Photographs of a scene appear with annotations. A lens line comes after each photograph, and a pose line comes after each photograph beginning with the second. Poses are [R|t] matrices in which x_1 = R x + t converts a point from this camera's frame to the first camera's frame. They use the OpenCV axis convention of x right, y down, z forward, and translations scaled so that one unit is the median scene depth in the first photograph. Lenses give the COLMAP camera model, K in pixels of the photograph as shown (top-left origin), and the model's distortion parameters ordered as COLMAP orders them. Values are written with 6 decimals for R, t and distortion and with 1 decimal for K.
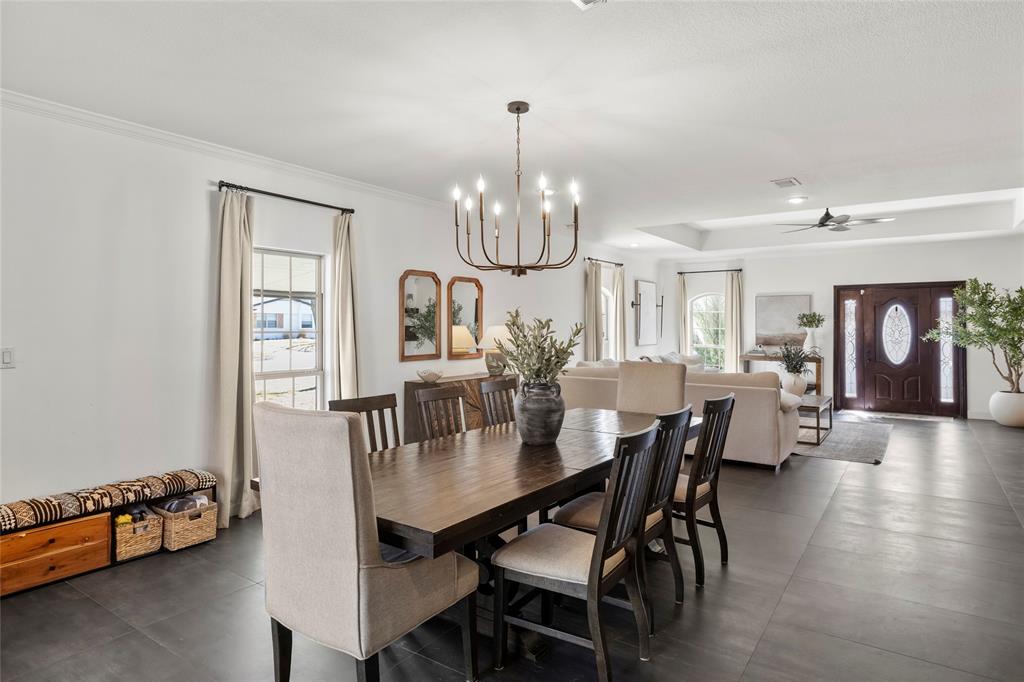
lens RADIAL K [[584.2, 0, 505.4], [0, 584.2, 319.3], [0, 0, 1]] dist [0.003603, -0.001623]
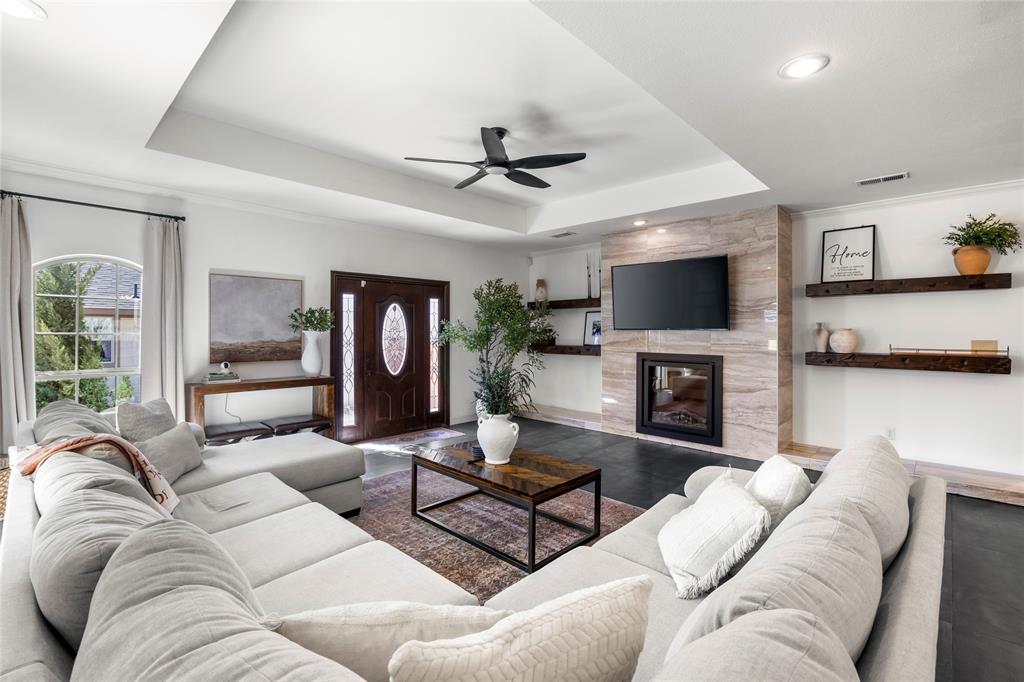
lens RADIAL K [[465.0, 0, 513.3], [0, 465.0, 332.8], [0, 0, 1]] dist [0.001368, -0.000624]
pose [[0.146338, -0.002263, 0.989232, 0.049901], [-0.011480, 0.999926, 0.003985, 0.012588], [-0.989168, -0.011939, 0.146301, 0.757863]]
